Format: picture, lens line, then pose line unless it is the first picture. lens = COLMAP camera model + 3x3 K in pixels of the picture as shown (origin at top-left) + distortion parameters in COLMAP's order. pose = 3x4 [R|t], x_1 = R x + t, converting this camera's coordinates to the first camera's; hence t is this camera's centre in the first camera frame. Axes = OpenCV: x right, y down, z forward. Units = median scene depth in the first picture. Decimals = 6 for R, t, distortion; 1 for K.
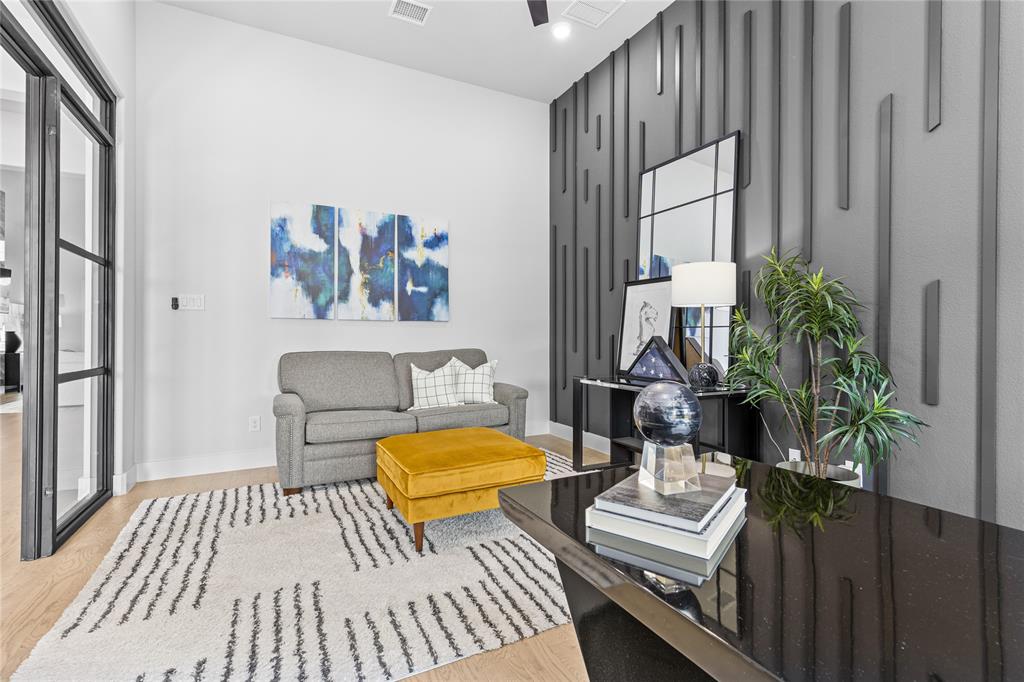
lens RADIAL K [[465.0, 0, 511.7], [0, 465.0, 334.4], [0, 0, 1]] dist [0.001072, 0.000042]
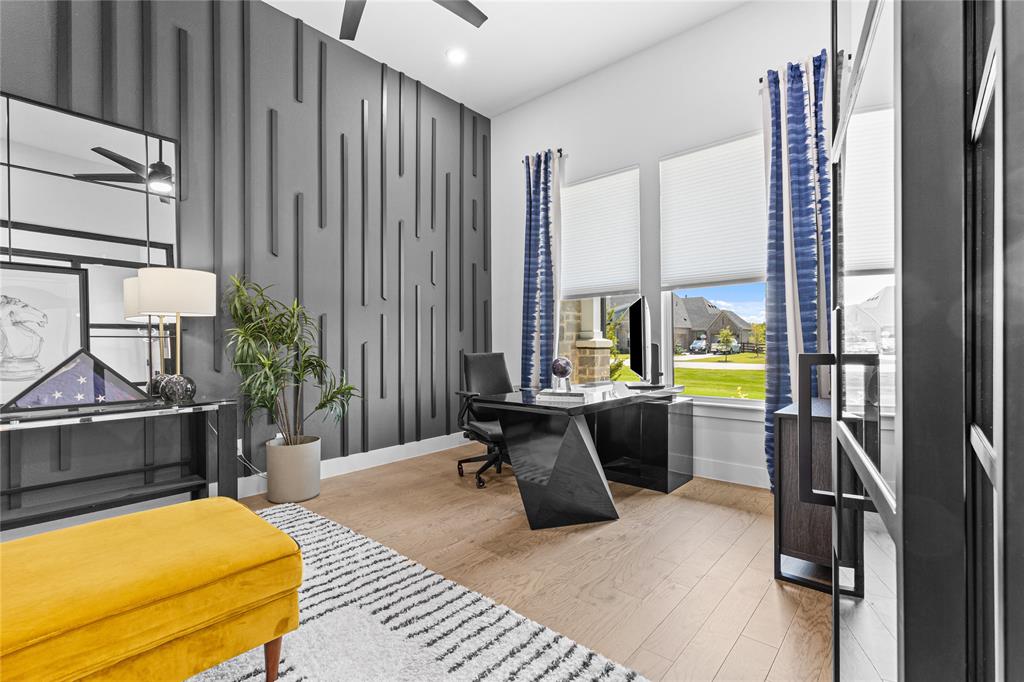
lens RADIAL K [[462.9, 0, 512.0], [0, 462.9, 341.0], [0, 0, 1]] dist [0.001828, 0.000031]
pose [[-0.368364, 0.005618, 0.929665, -1.111815], [0.006757, 0.999972, -0.003365, -0.000642], [-0.929657, 0.005043, -0.368392, 1.114190]]
